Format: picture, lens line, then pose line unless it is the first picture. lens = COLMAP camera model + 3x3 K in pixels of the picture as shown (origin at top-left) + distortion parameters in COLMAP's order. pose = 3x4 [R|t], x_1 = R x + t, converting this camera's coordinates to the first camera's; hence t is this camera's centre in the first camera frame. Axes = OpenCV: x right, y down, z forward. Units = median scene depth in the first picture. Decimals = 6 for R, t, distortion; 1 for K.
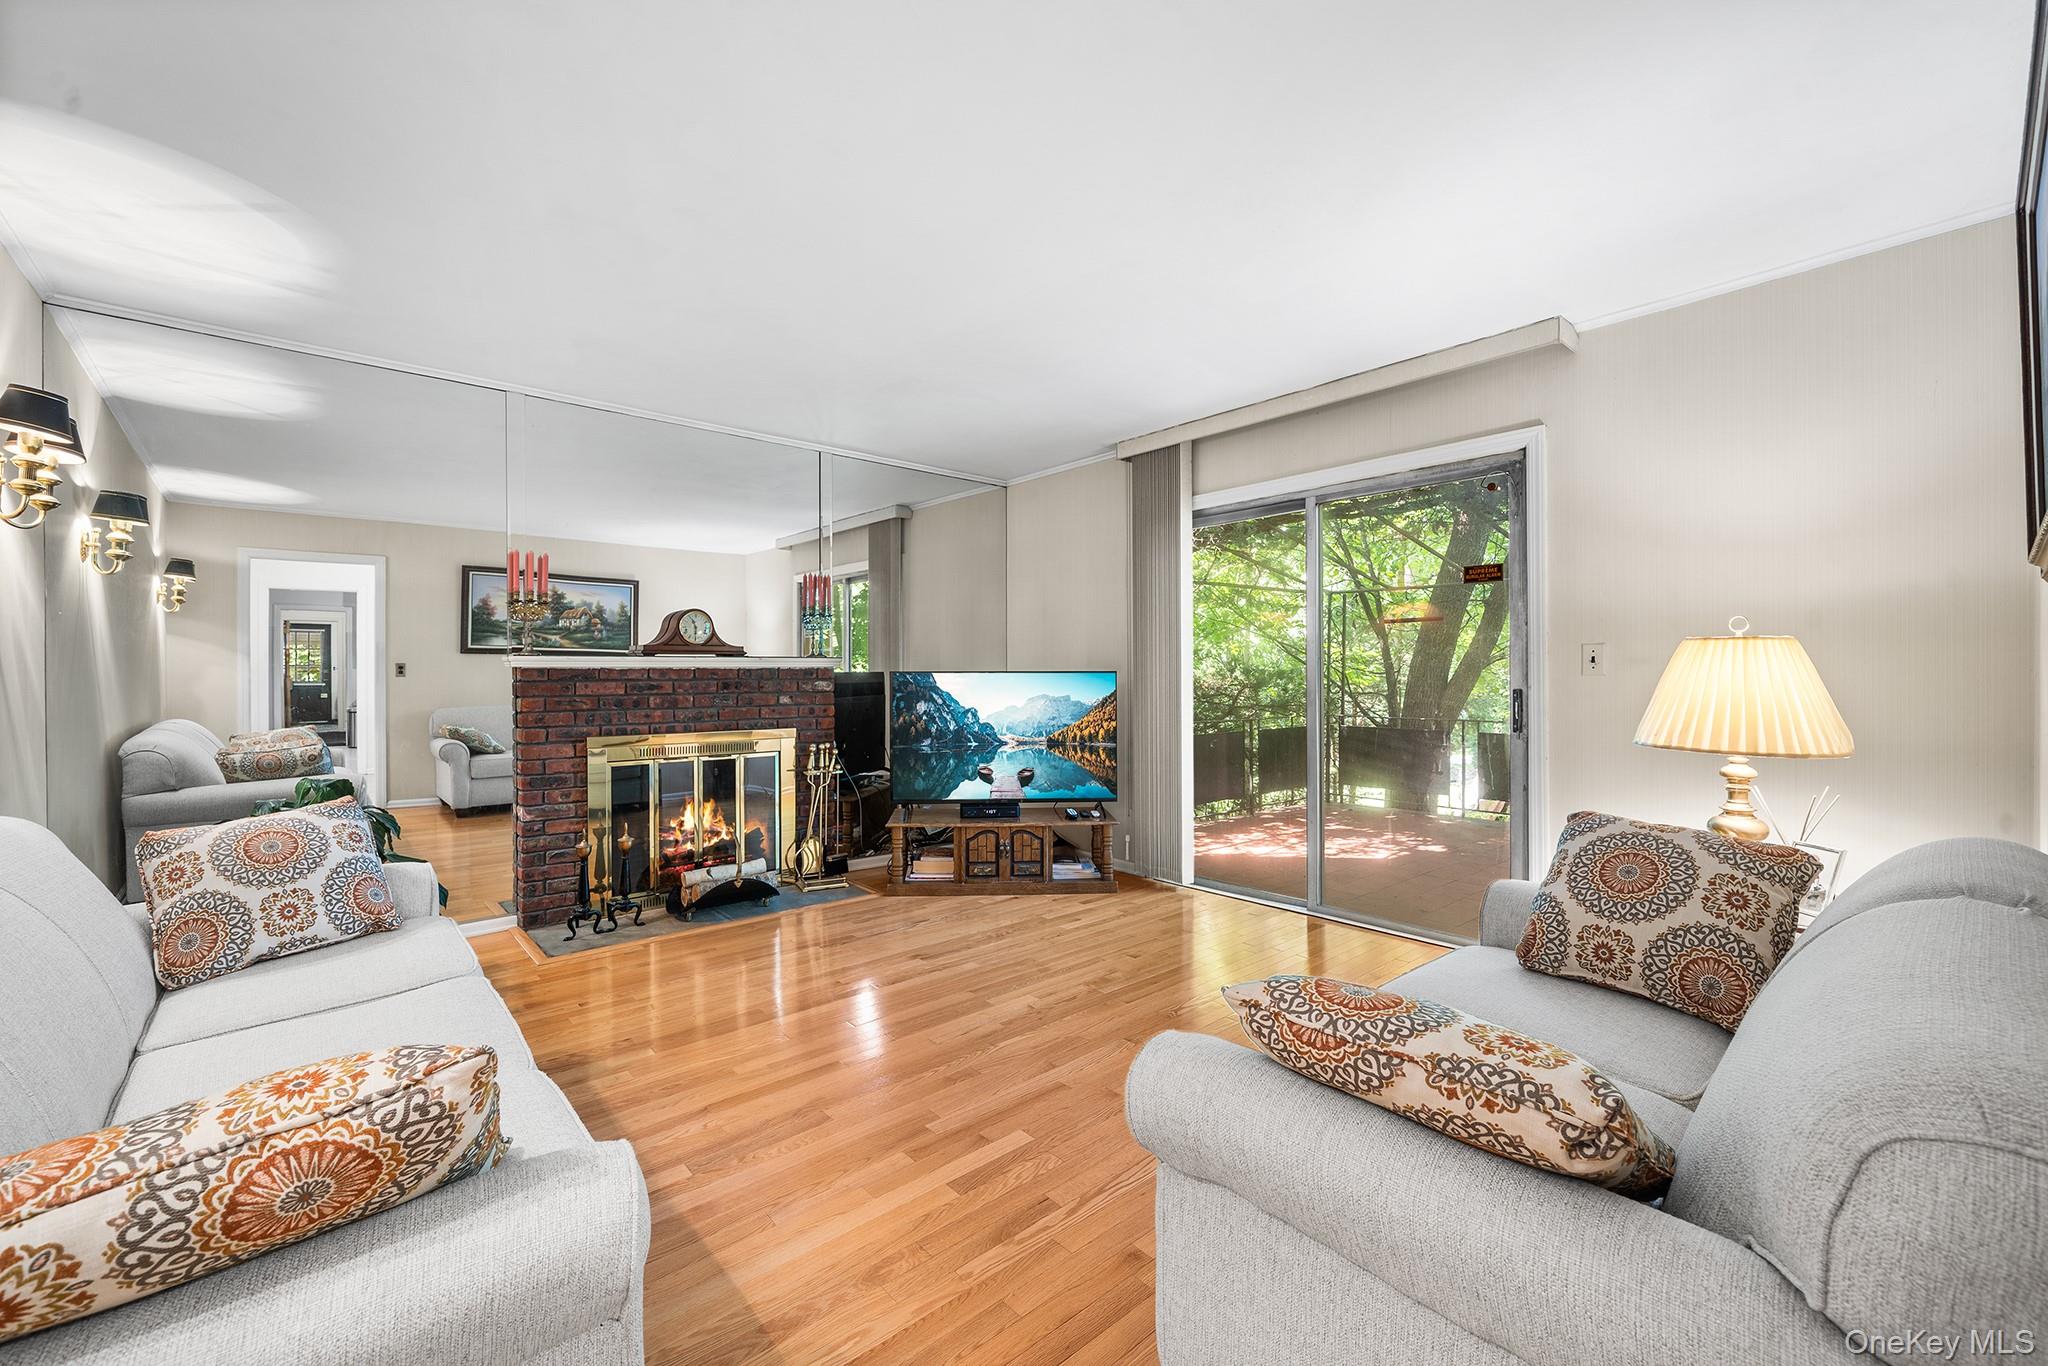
lens RADIAL K [[827.5, 0, 1024.8], [0, 827.5, 680.5], [0, 0, 1]] dist [0.000266, 0.000335]
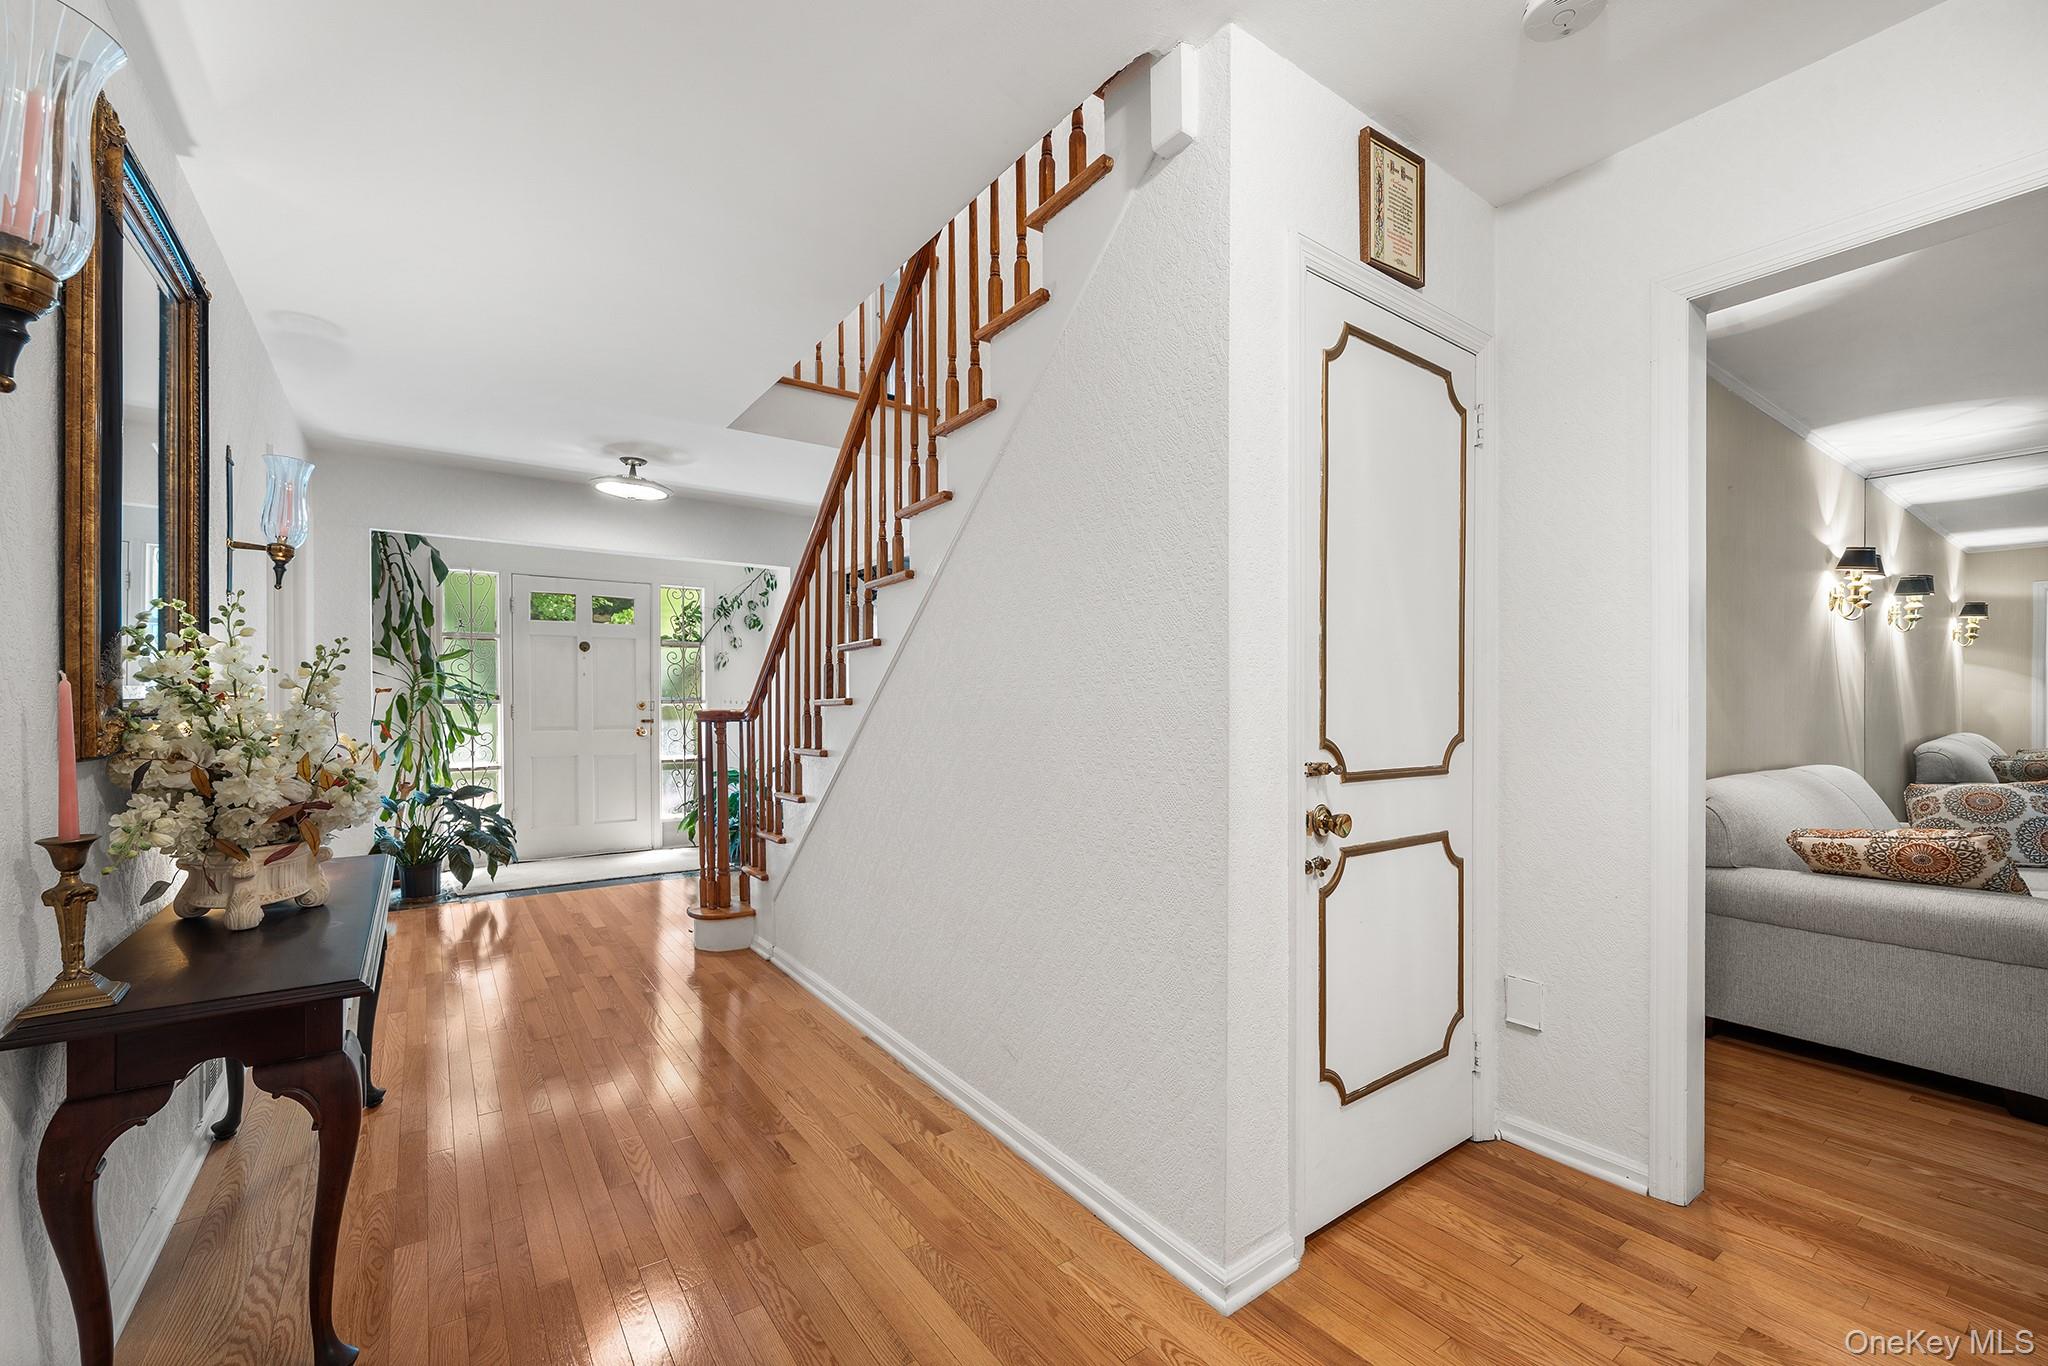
lens RADIAL K [[827.5, 0, 1007.1], [0, 827.5, 697.7], [0, 0, 1]] dist [0.000266, 0.000335]
pose [[-0.109162, 0.003294, -0.994019, 0.688695], [-0.007338, 0.999965, 0.004120, -0.001269], [0.993997, 0.007744, -0.109134, -0.556055]]
